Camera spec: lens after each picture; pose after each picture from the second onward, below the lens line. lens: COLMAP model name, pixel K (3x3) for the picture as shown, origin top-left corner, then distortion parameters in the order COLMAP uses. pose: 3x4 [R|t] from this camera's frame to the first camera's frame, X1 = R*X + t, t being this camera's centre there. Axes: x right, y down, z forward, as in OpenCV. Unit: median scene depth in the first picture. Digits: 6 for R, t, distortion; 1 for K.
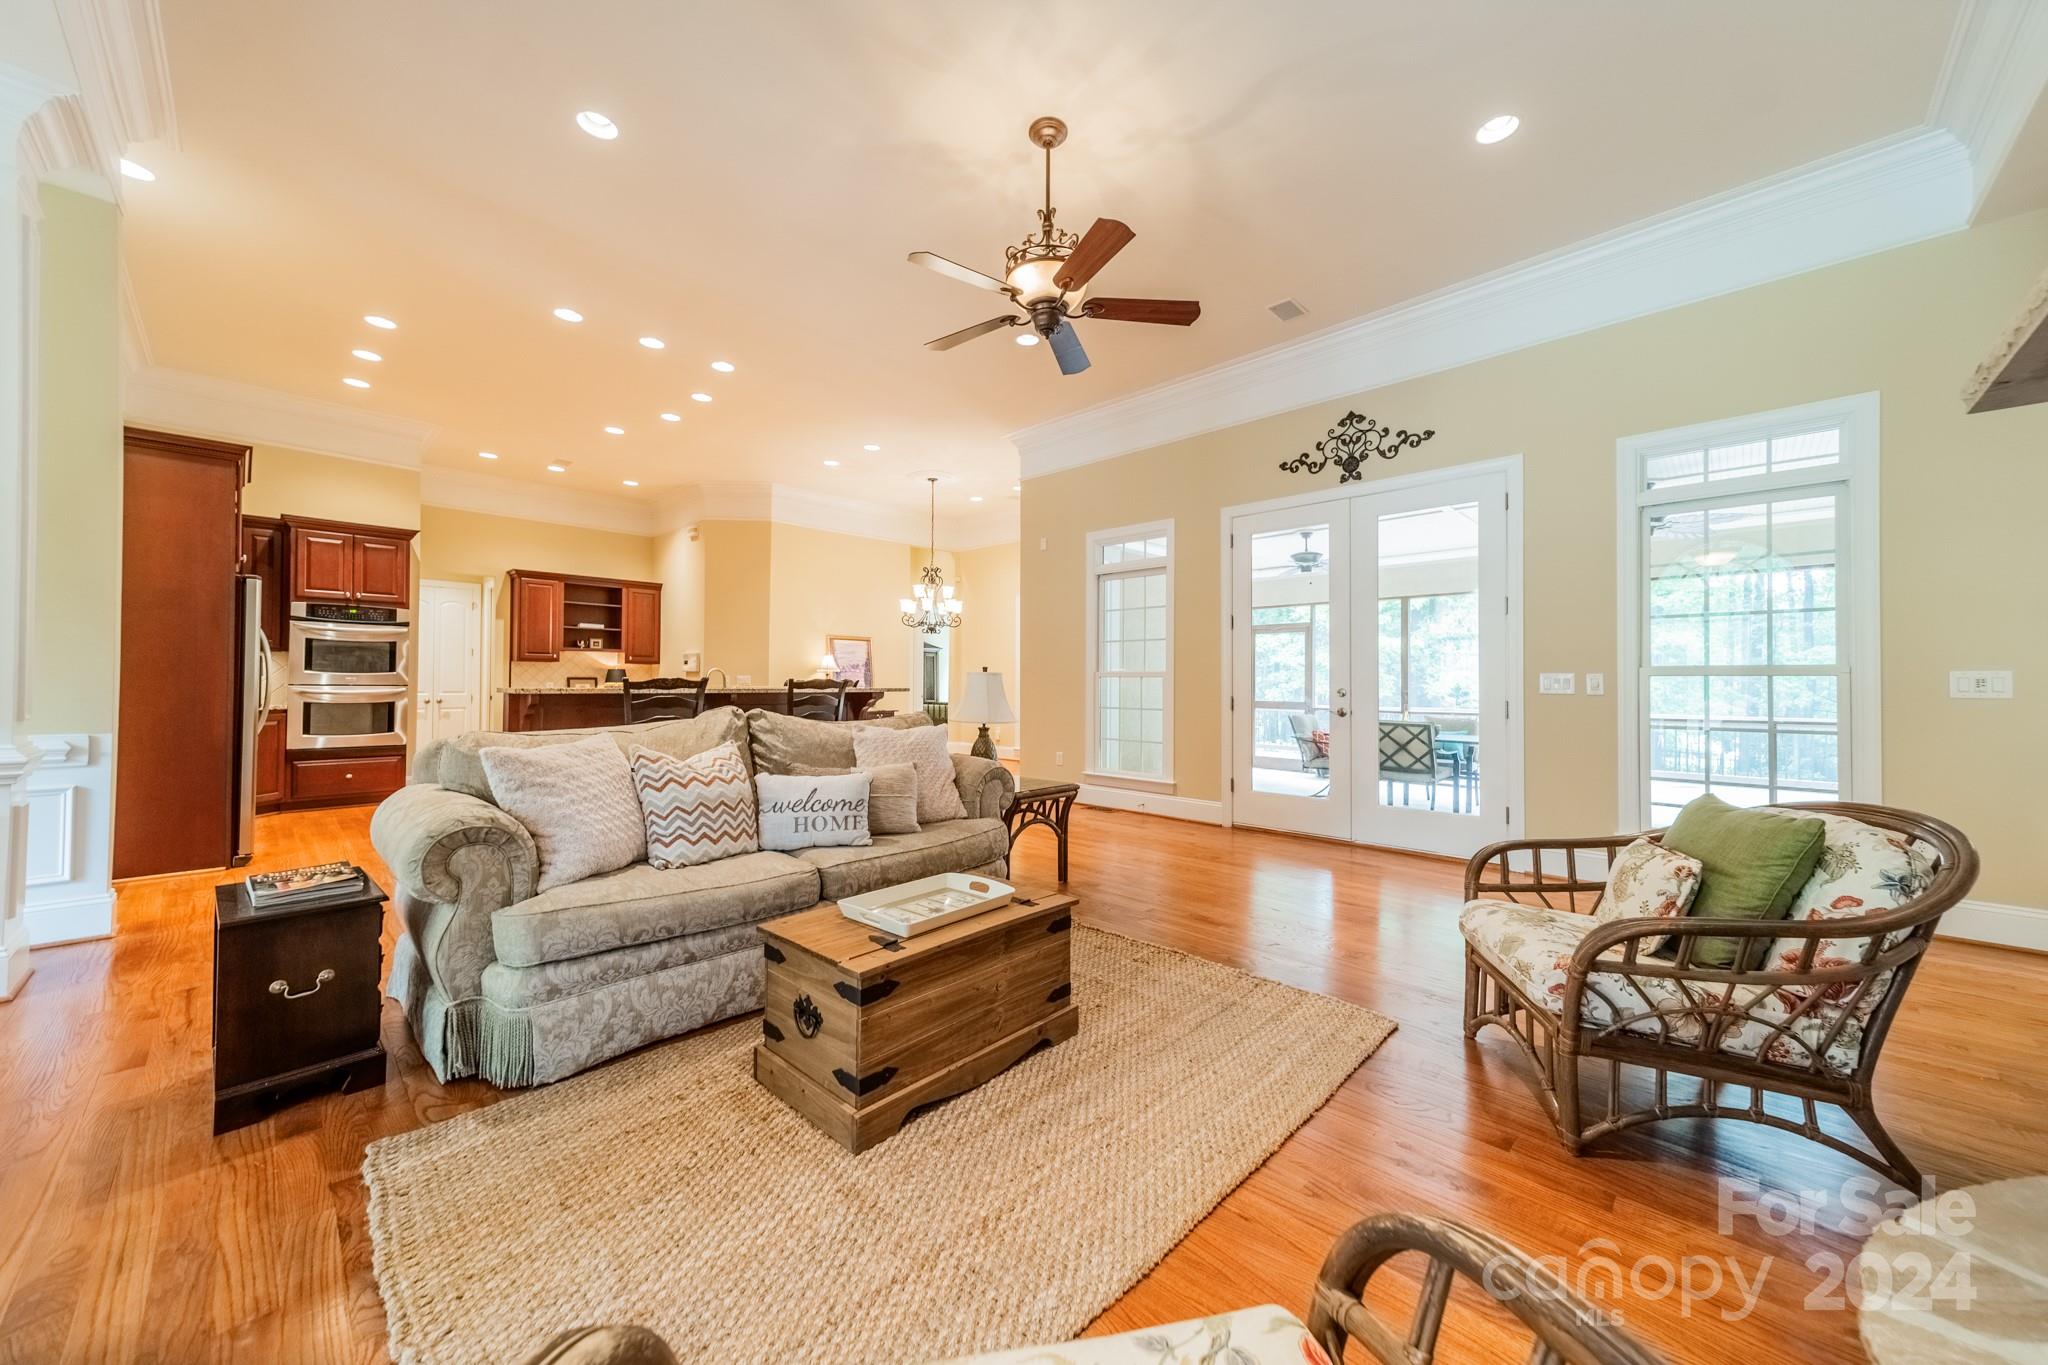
lens RADIAL K [[729.5, 0, 1021.3], [0, 729.5, 675.2], [0, 0, 1]] dist [0.017652, -0.001178]
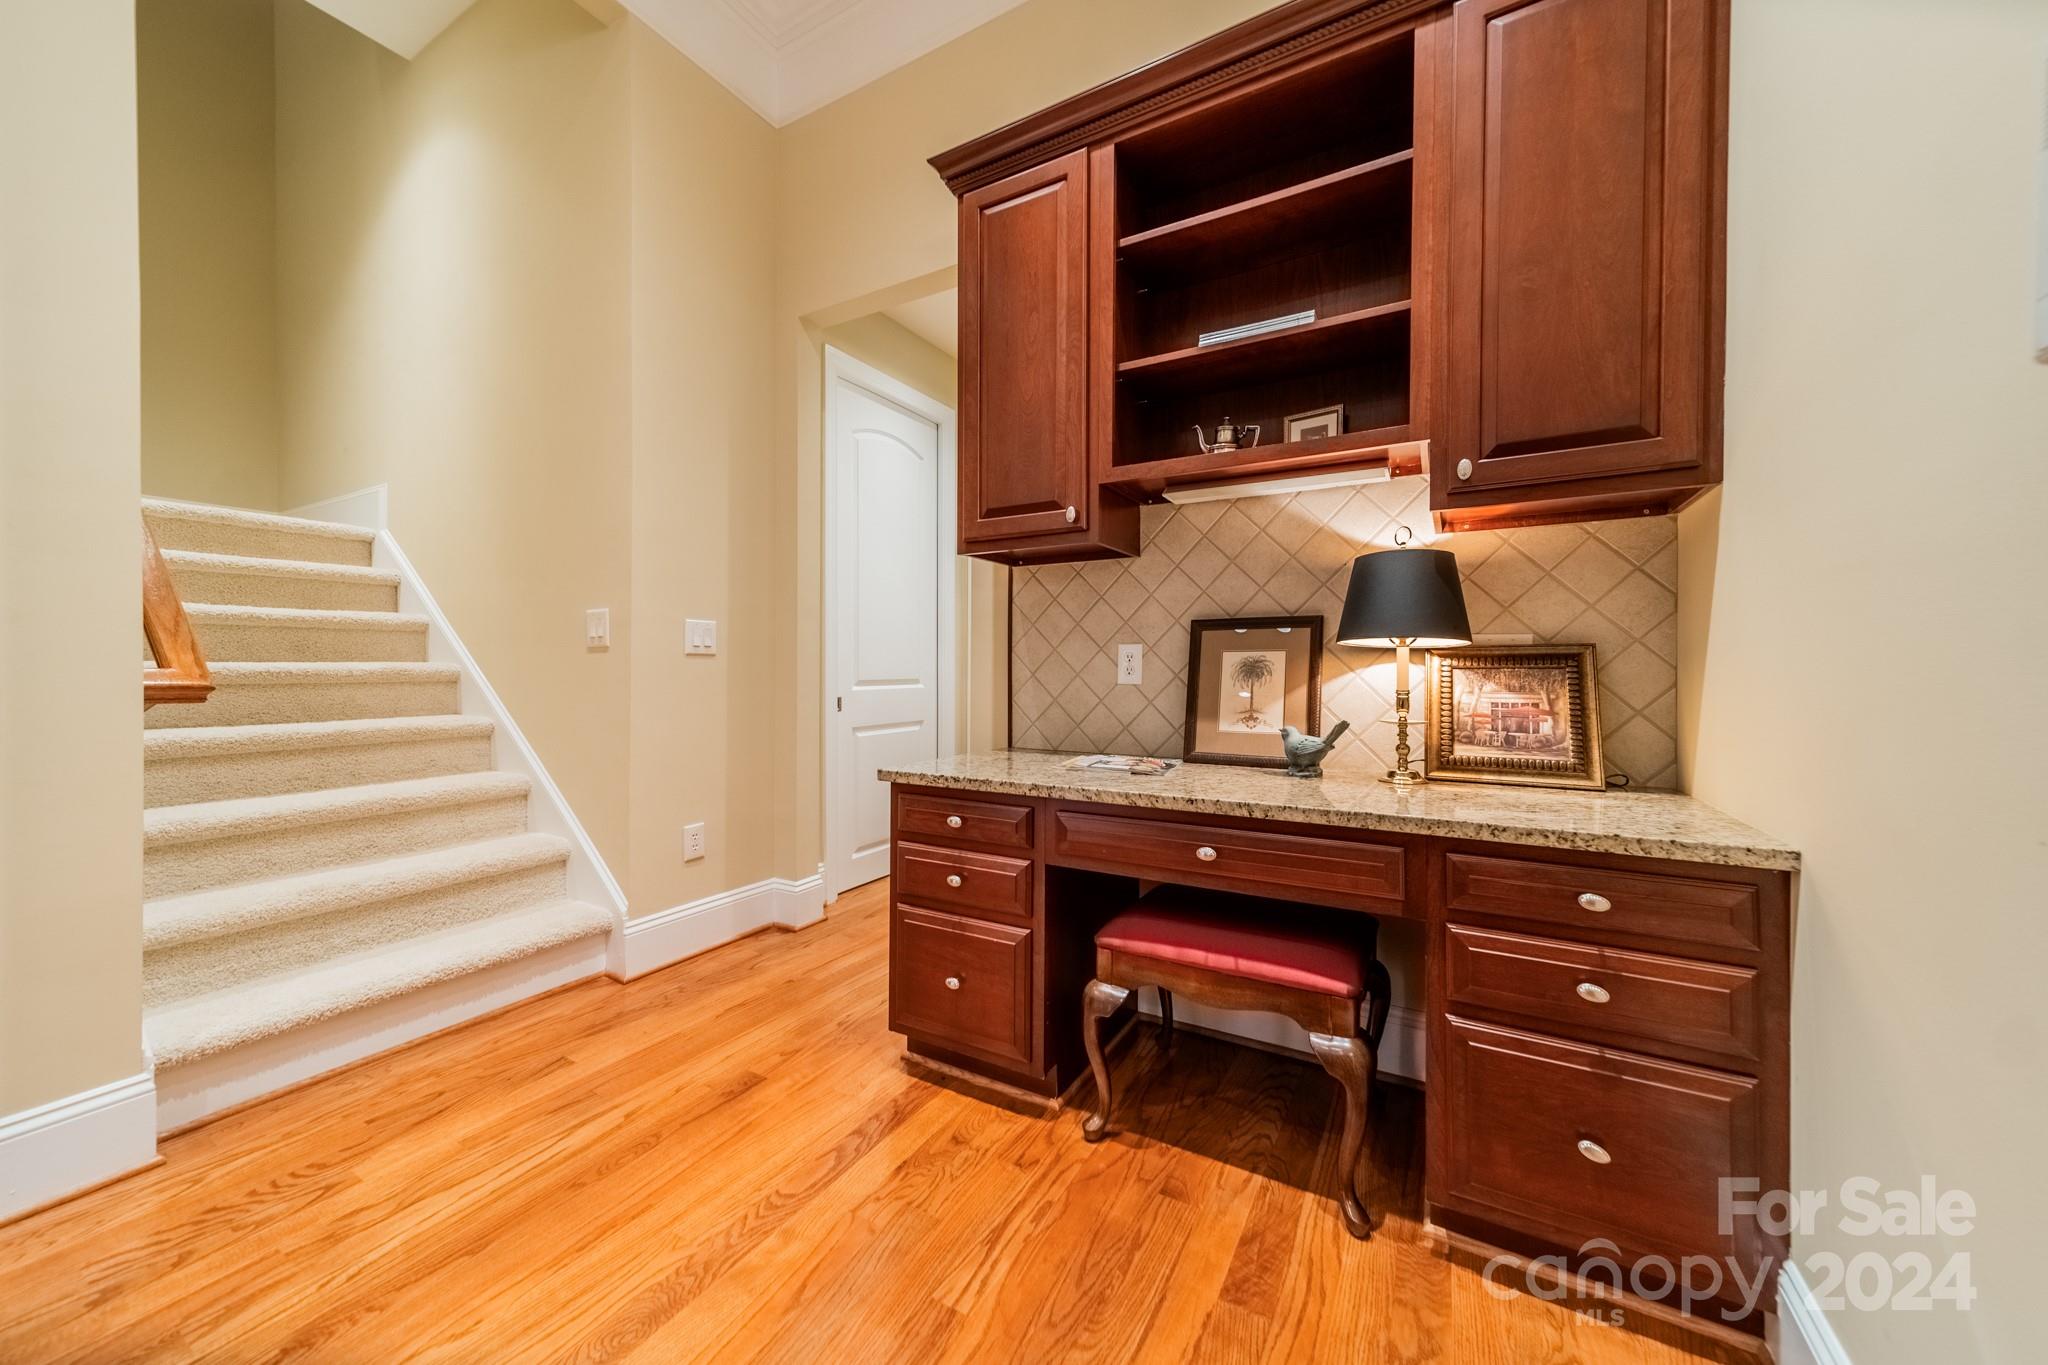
lens RADIAL K [[729.5, 0, 1035.7], [0, 729.5, 672.8], [0, 0, 1]] dist [0.017652, -0.001178]
pose [[0.250310, -0.004514, -0.968155, -0.659726], [0.012034, 0.999926, -0.001551, 0.027728], [0.968091, -0.011263, 0.250346, 1.406168]]
